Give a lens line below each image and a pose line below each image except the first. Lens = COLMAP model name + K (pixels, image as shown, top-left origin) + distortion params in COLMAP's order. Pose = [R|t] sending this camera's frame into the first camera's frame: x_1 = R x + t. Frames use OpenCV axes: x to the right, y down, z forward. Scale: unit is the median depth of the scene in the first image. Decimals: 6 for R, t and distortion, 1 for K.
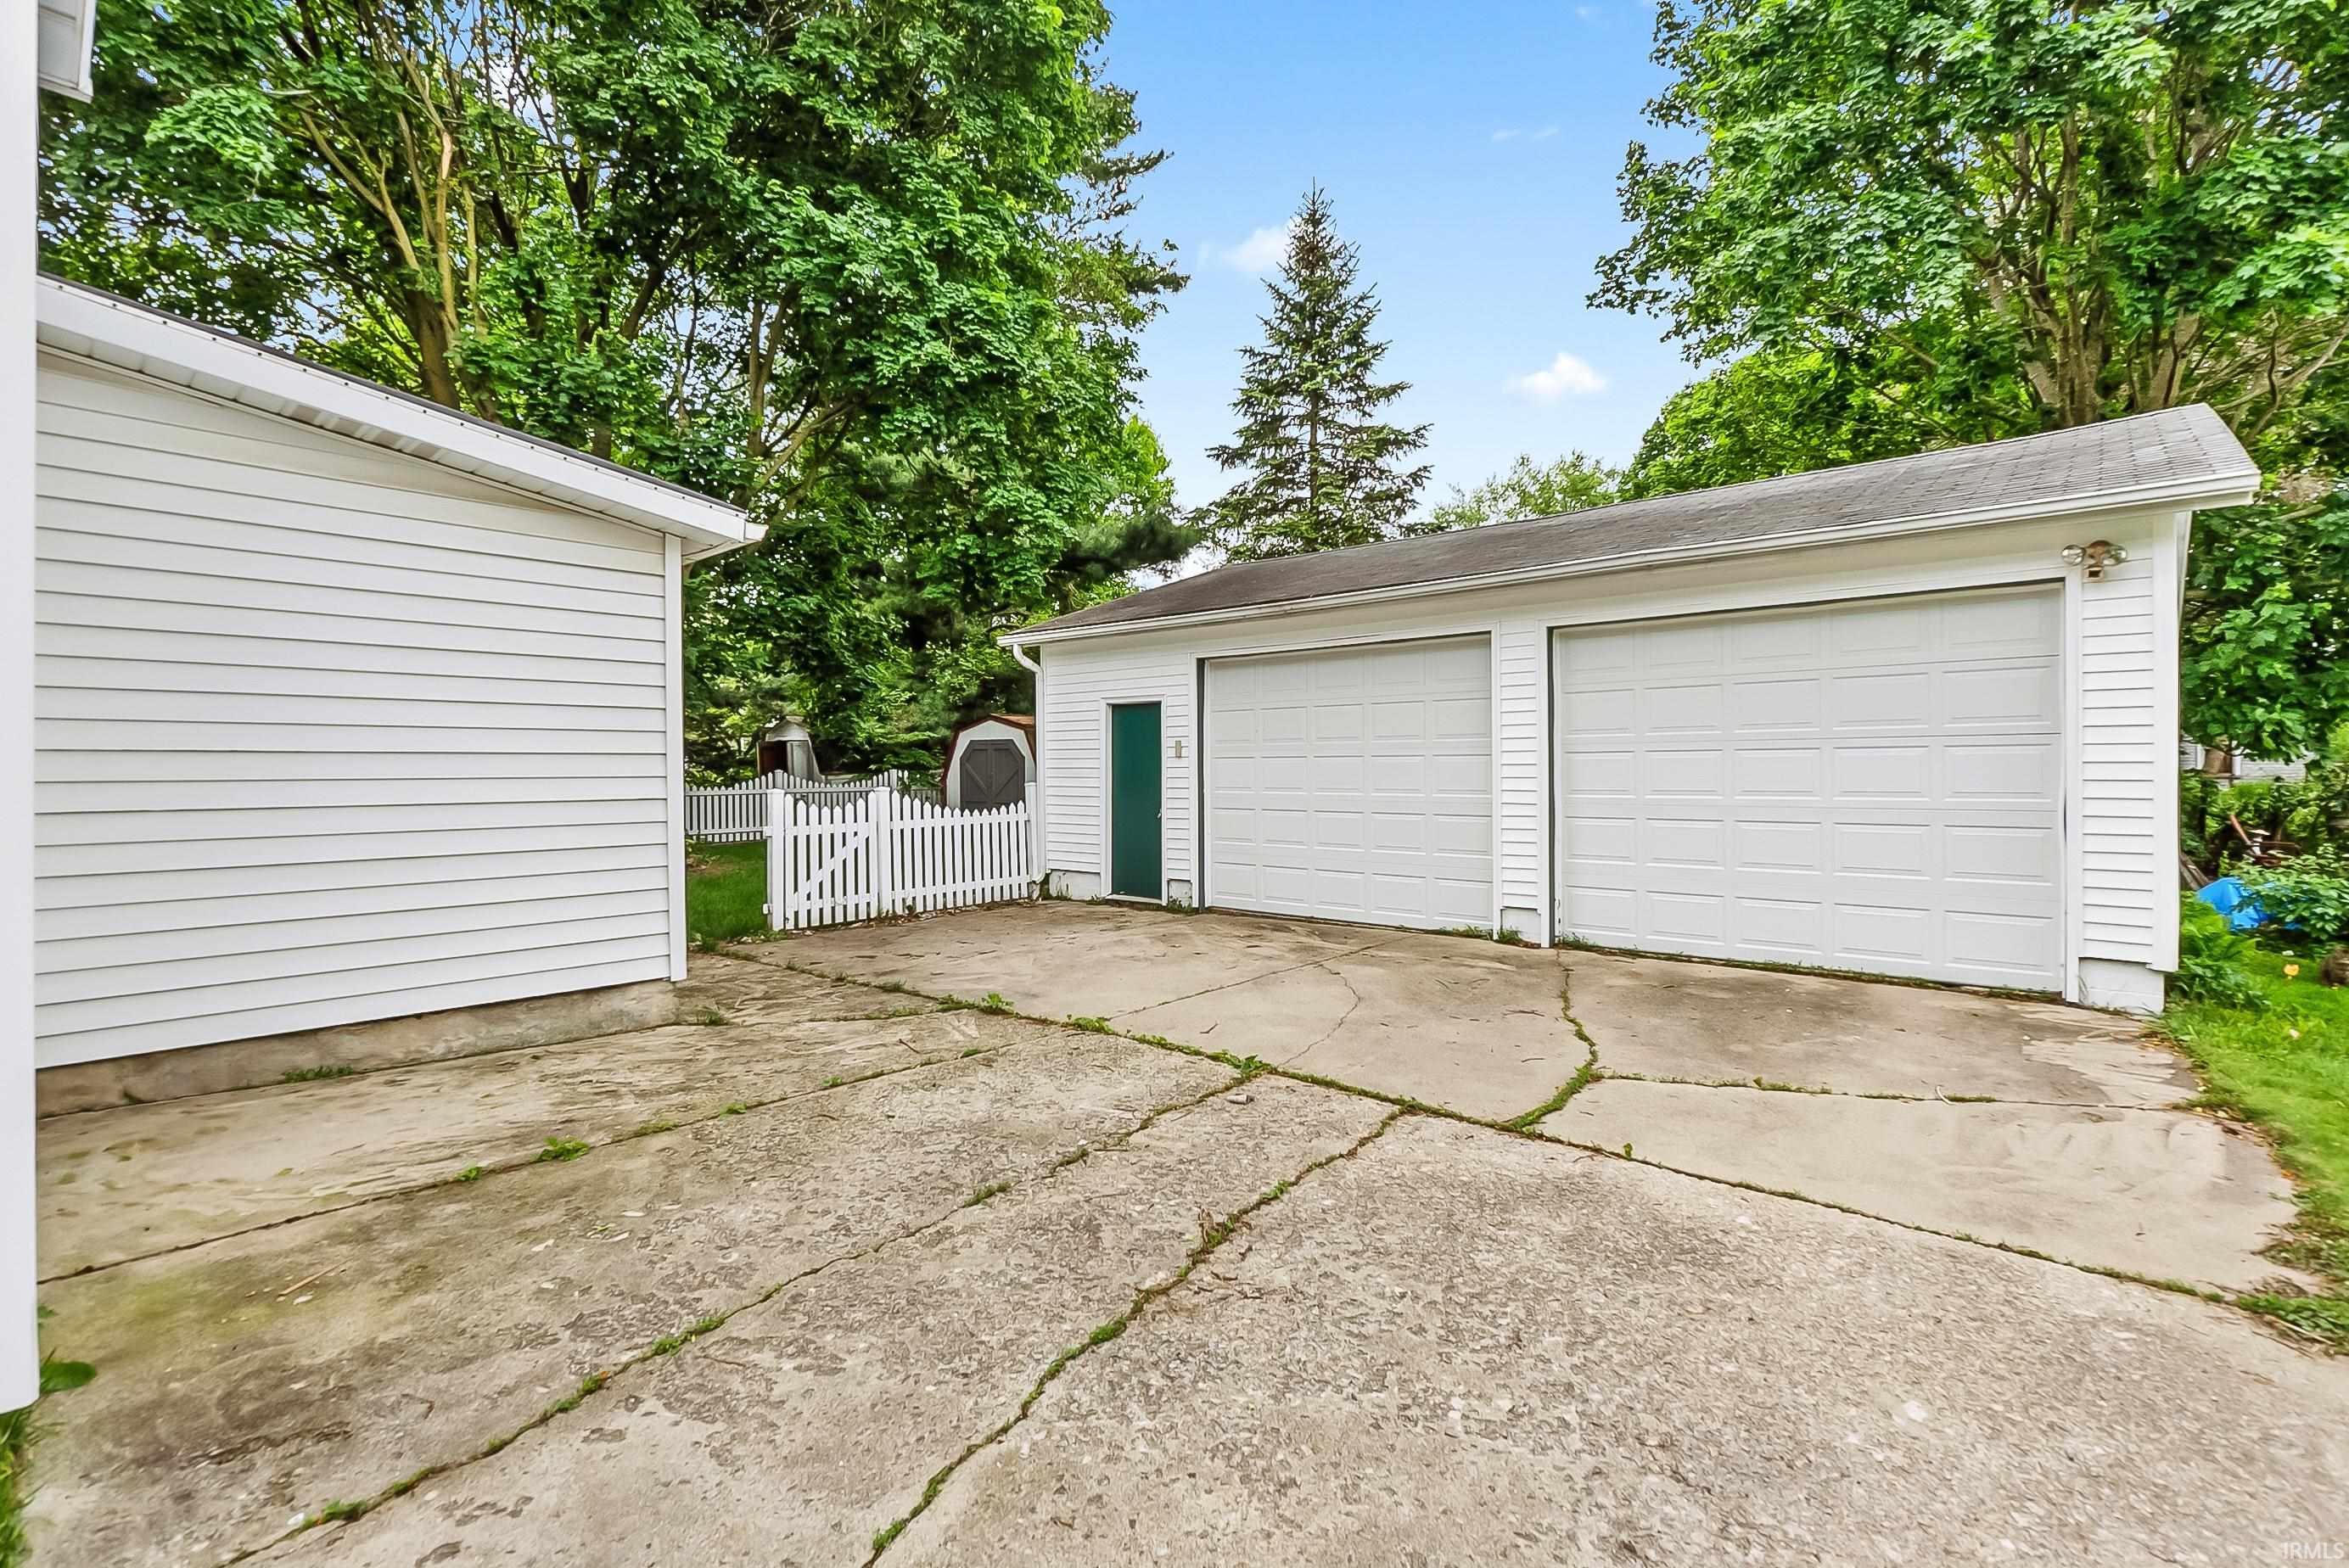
lens RADIAL K [[1096.0, 0, 1174.5], [0, 1096.0, 784.0], [0, 0, 1]] dist [-0.001730, -0.000166]
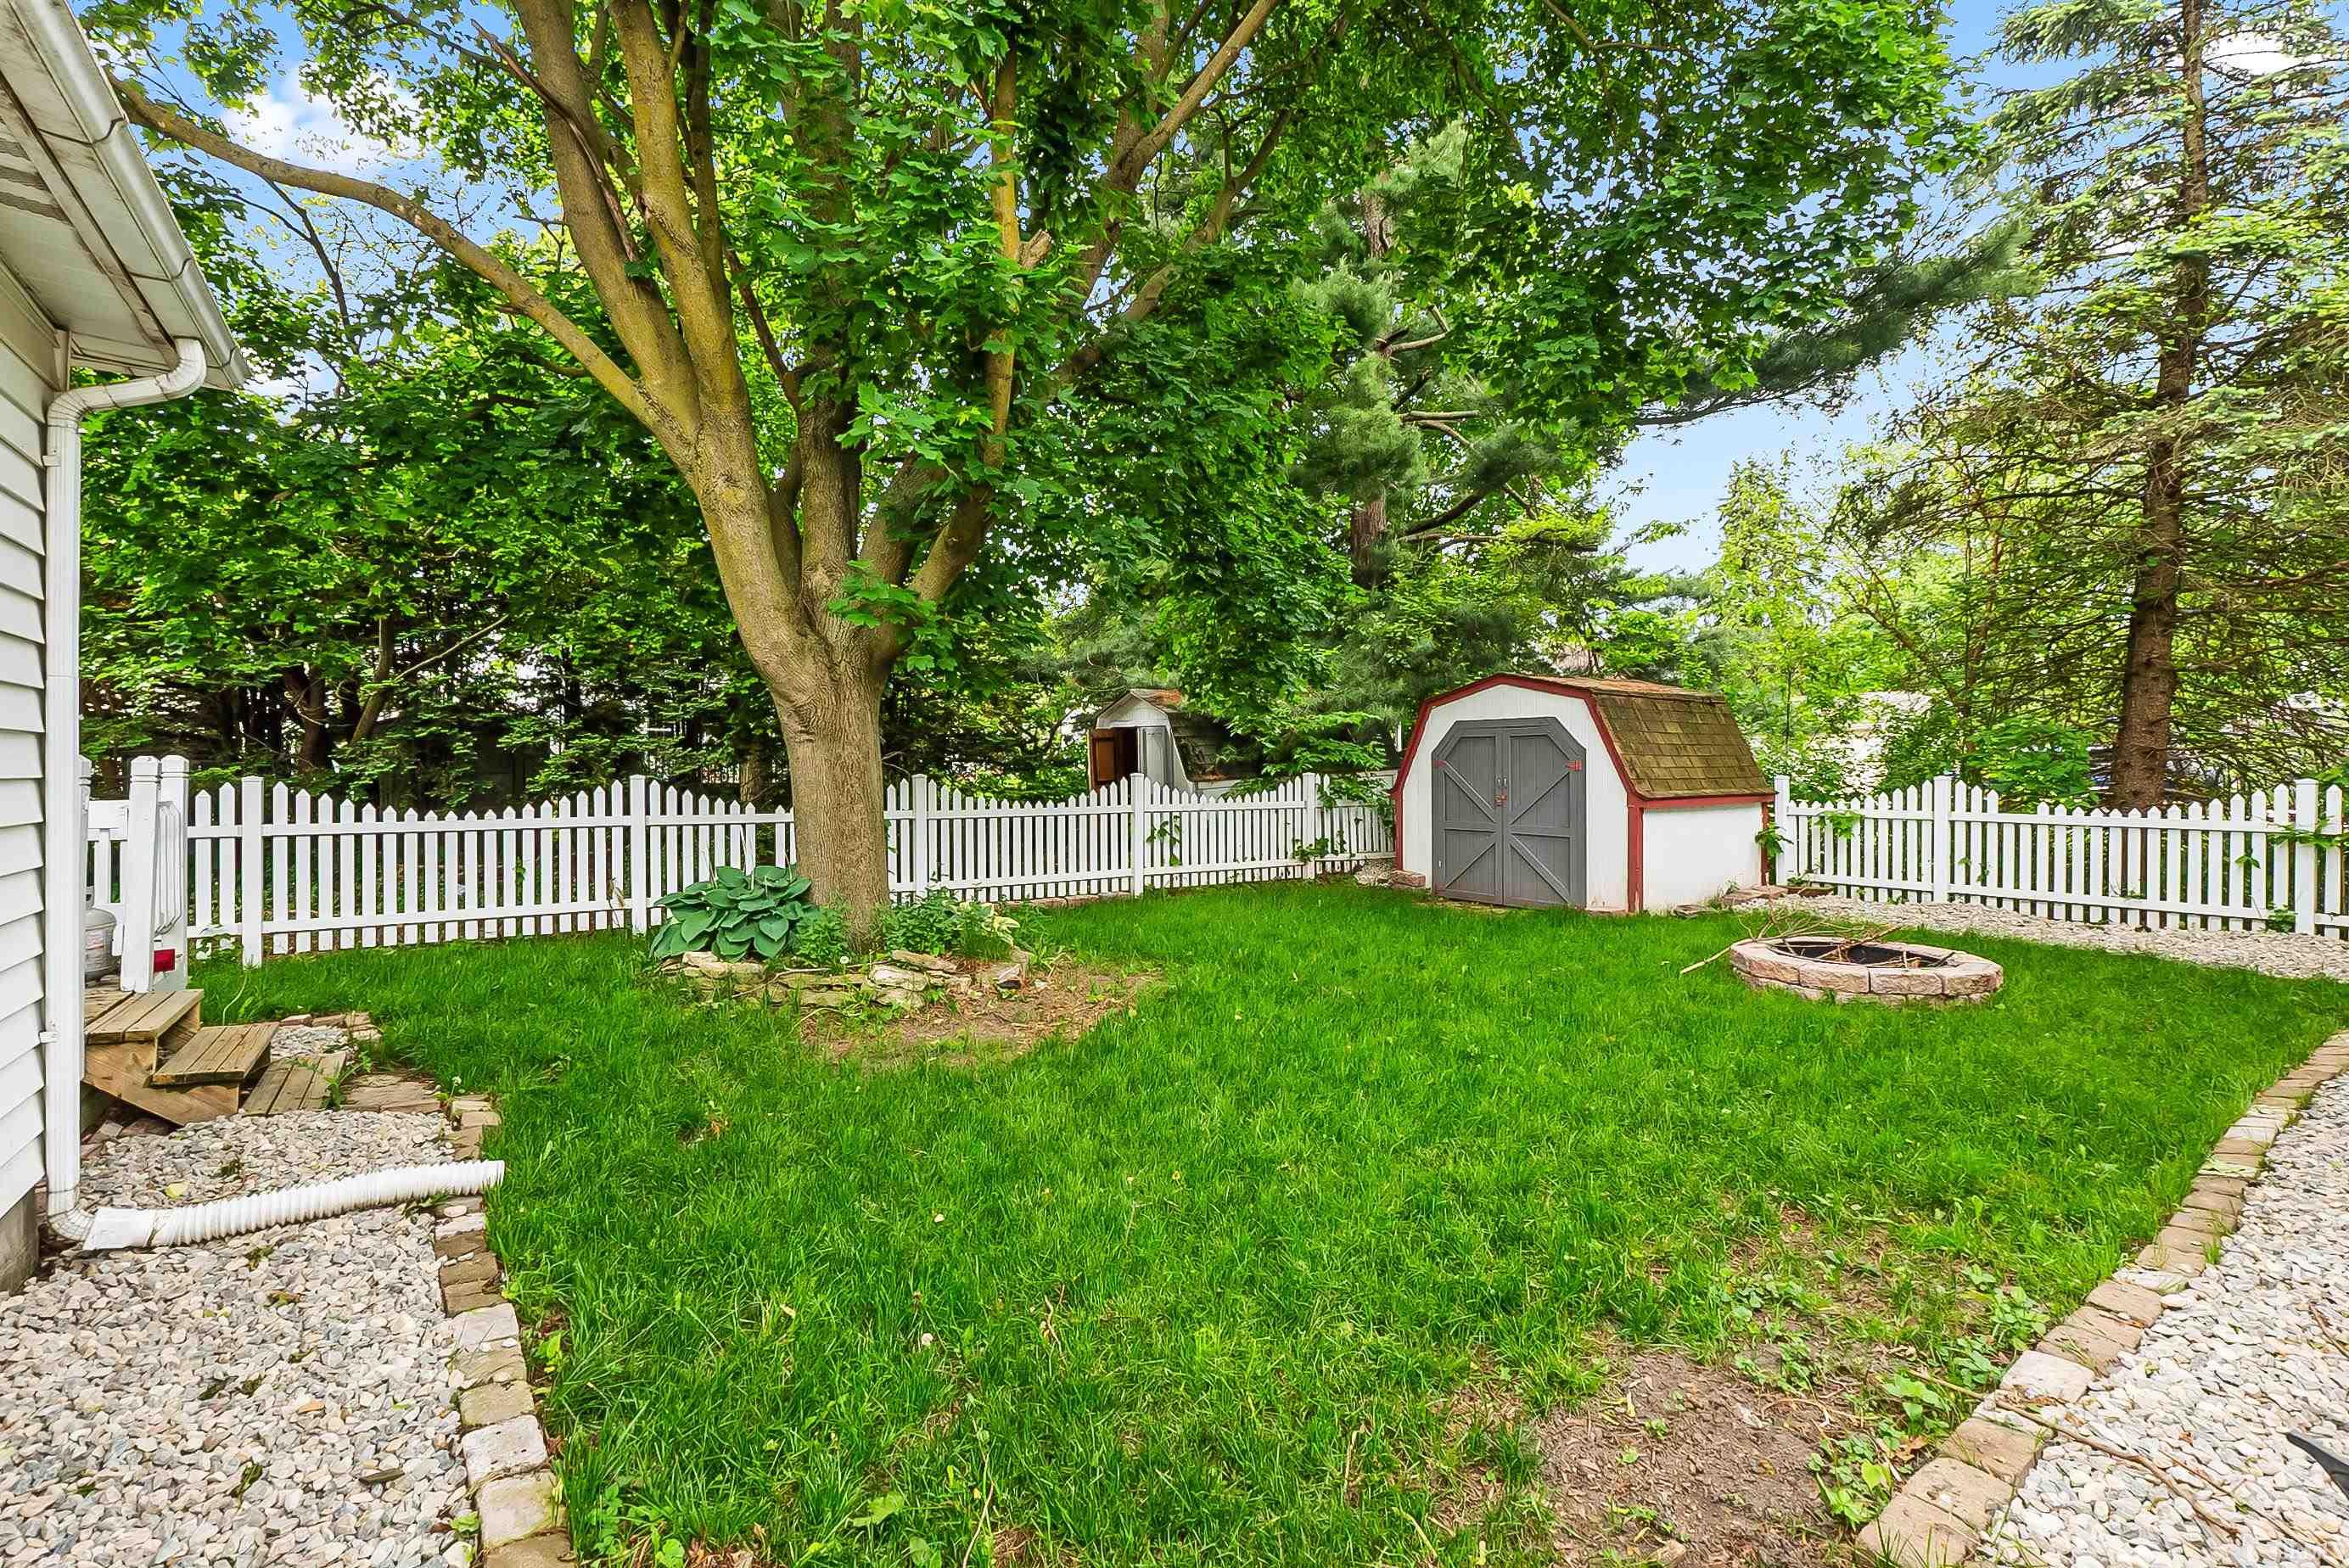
lens RADIAL K [[1040.6, 0, 1172.4], [0, 1040.6, 770.2], [0, 0, 1]] dist [-0.004631, -0.000662]
pose [[0.973450, -0.000790, -0.228898, -0.197614], [-0.002847, 0.999875, -0.015560, -0.005532], [0.228882, 0.015799, 0.973326, 0.424140]]
